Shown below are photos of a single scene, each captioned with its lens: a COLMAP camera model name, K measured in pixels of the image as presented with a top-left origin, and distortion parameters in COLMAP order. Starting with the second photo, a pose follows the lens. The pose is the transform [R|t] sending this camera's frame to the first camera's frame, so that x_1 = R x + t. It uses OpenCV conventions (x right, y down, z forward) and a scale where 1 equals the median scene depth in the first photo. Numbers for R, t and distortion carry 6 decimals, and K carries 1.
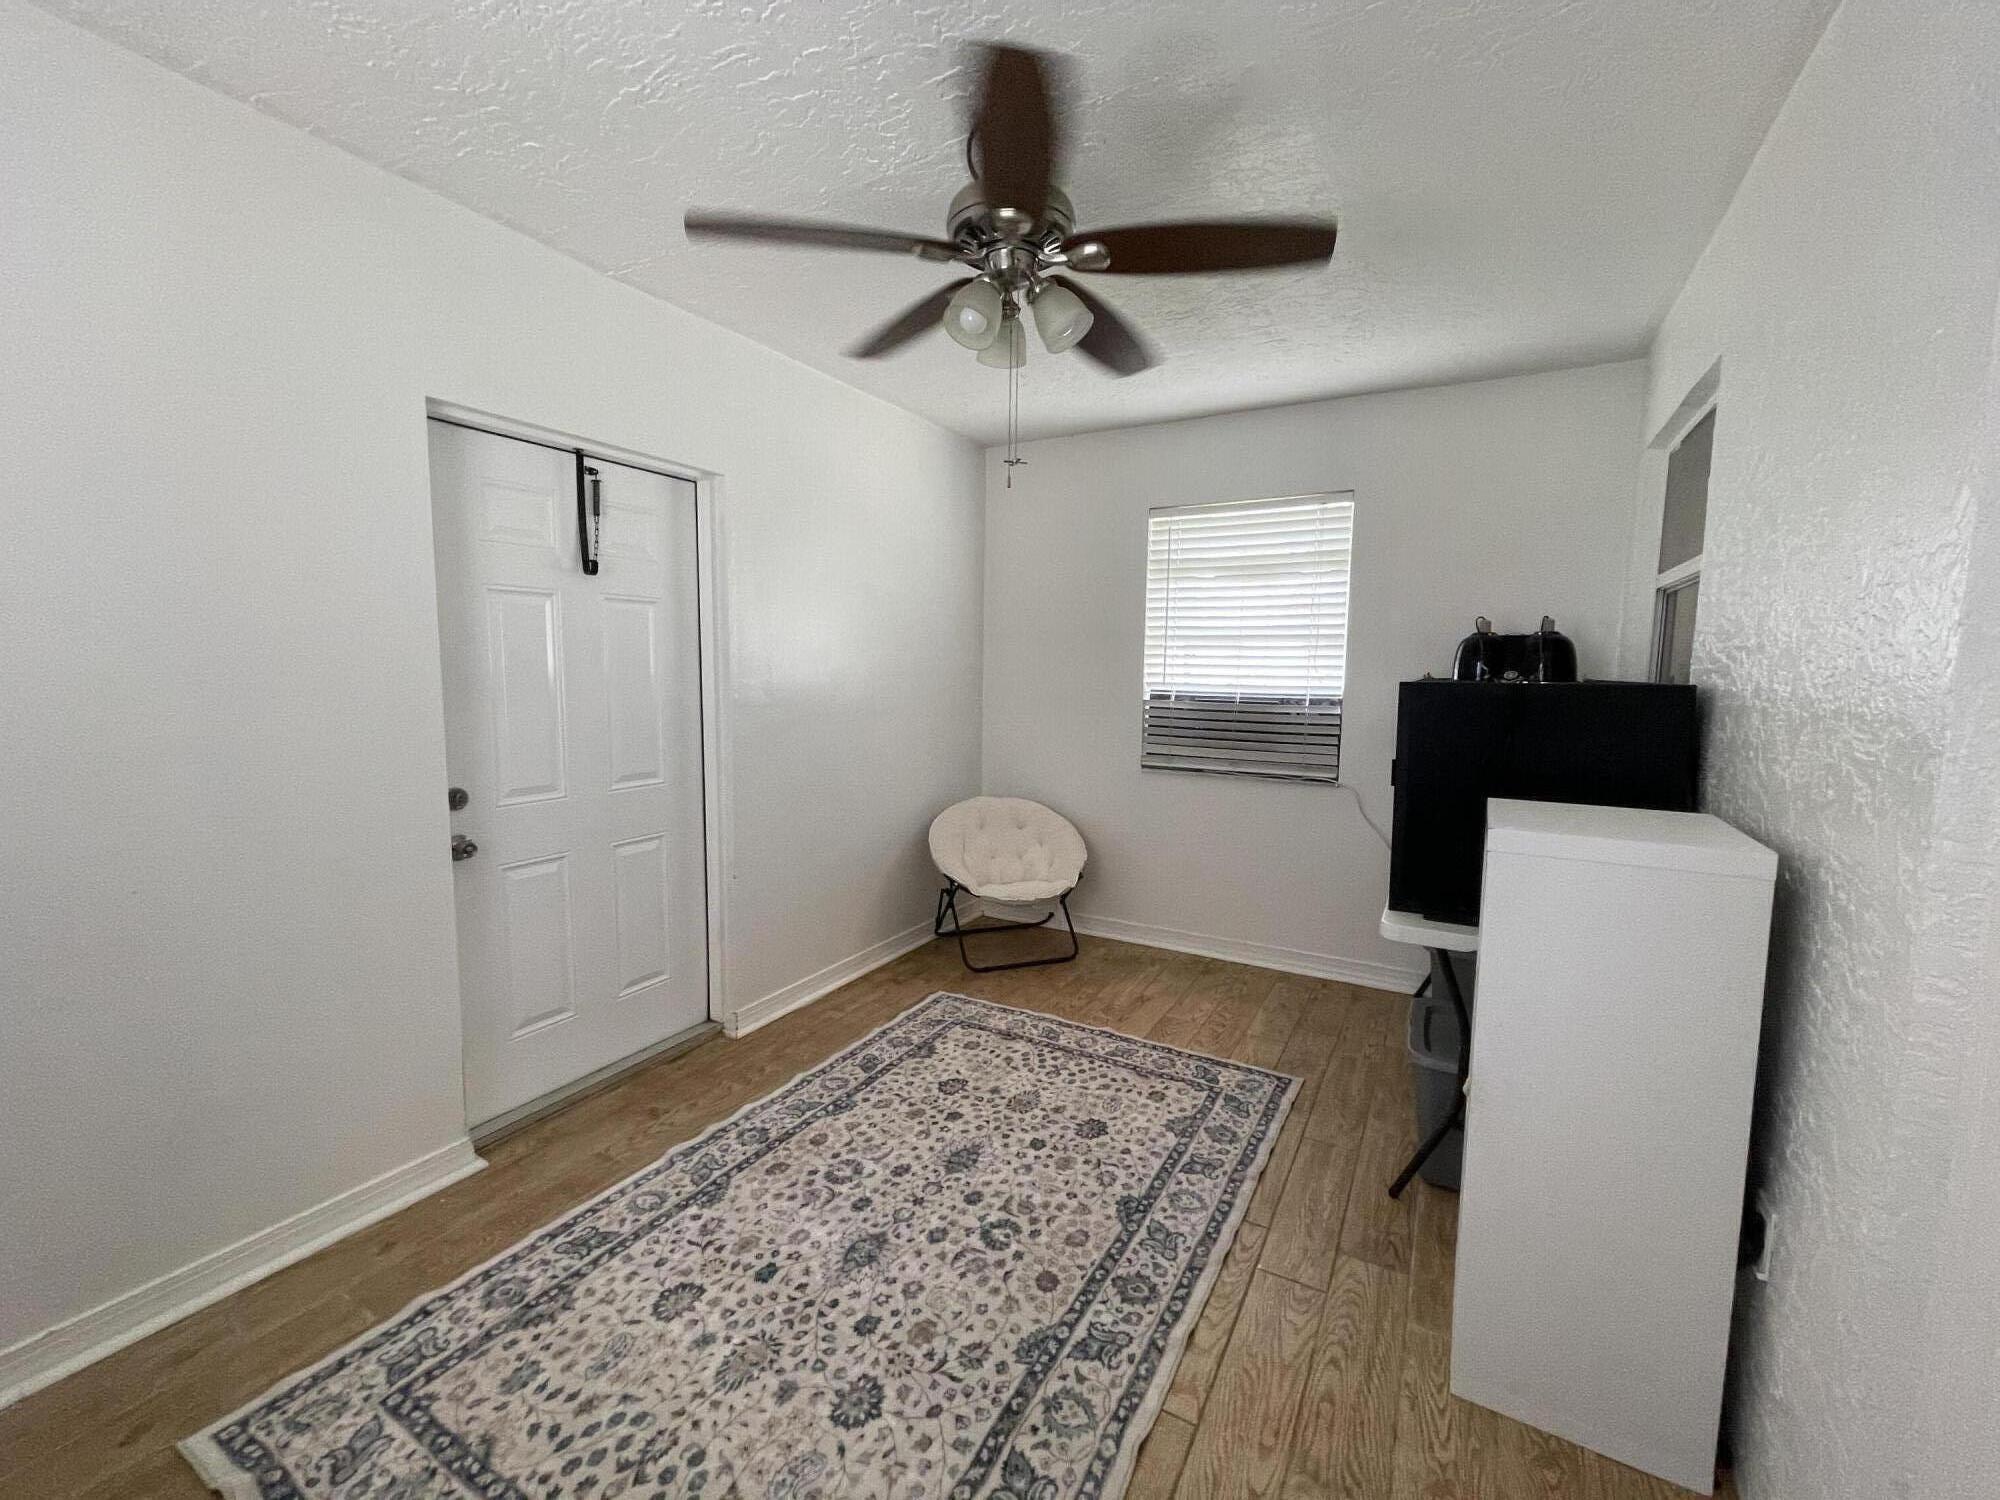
lens RADIAL K [[807.6, 0, 1009.3], [0, 807.6, 749.8], [0, 0, 1]] dist [-0.003143, 0.001110]
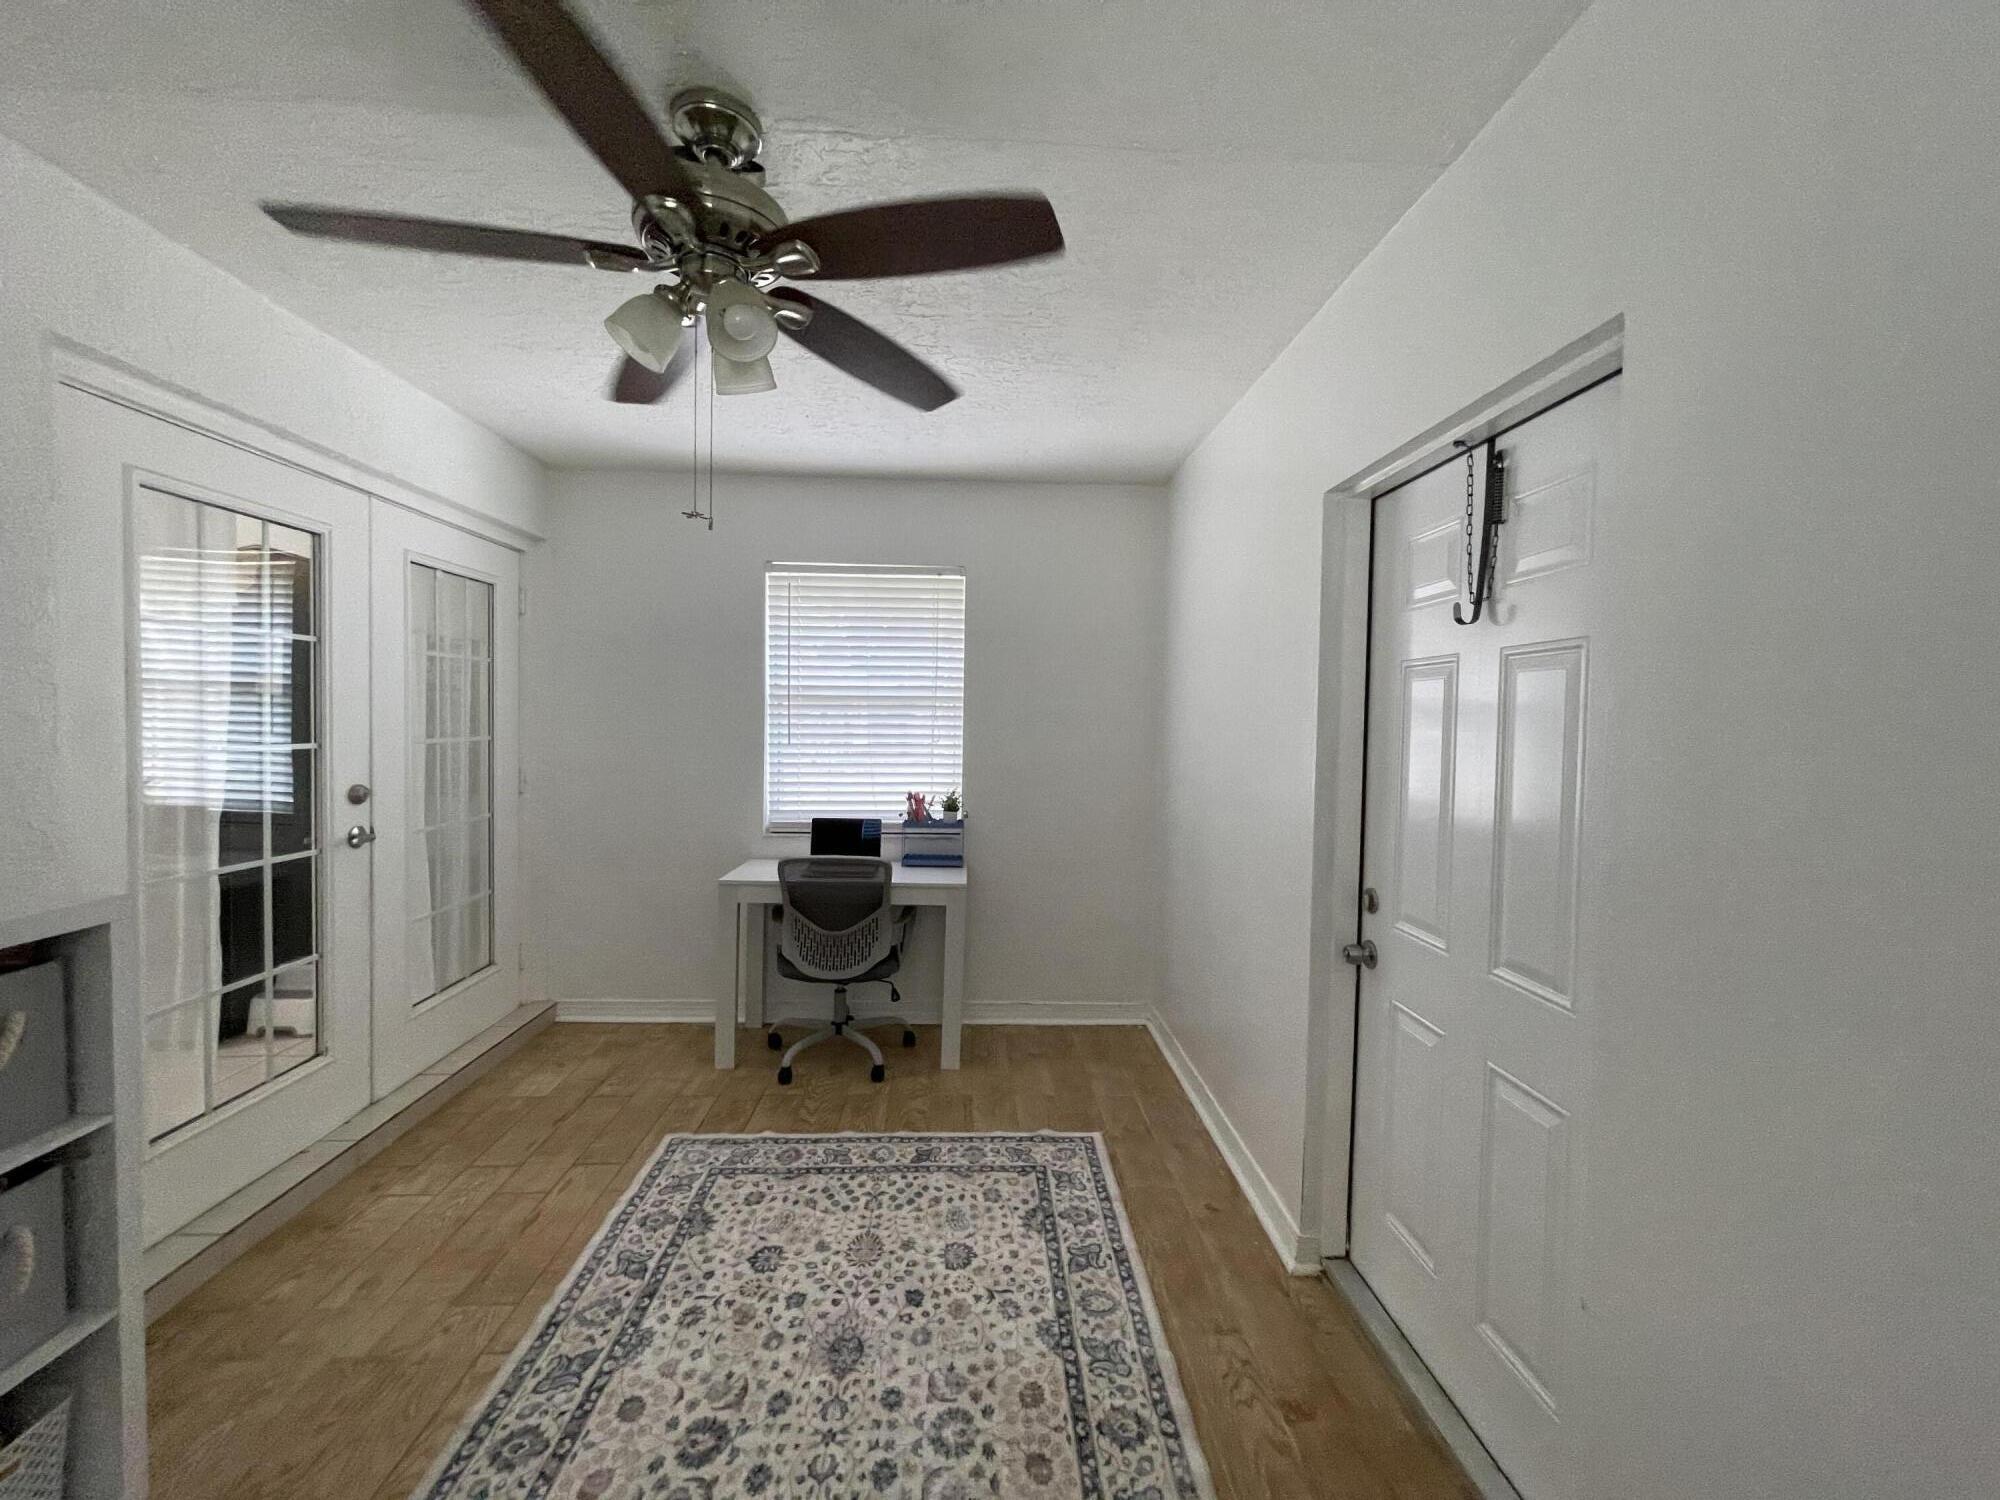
lens RADIAL K [[807.6, 0, 1012.8], [0, 807.6, 750.7], [0, 0, 1]] dist [-0.003143, 0.001110]
pose [[-0.837711, -0.012928, -0.545960, 0.194777], [-0.090094, 0.989293, 0.114812, -0.220754], [0.538631, 0.145367, -0.829907, 1.898118]]
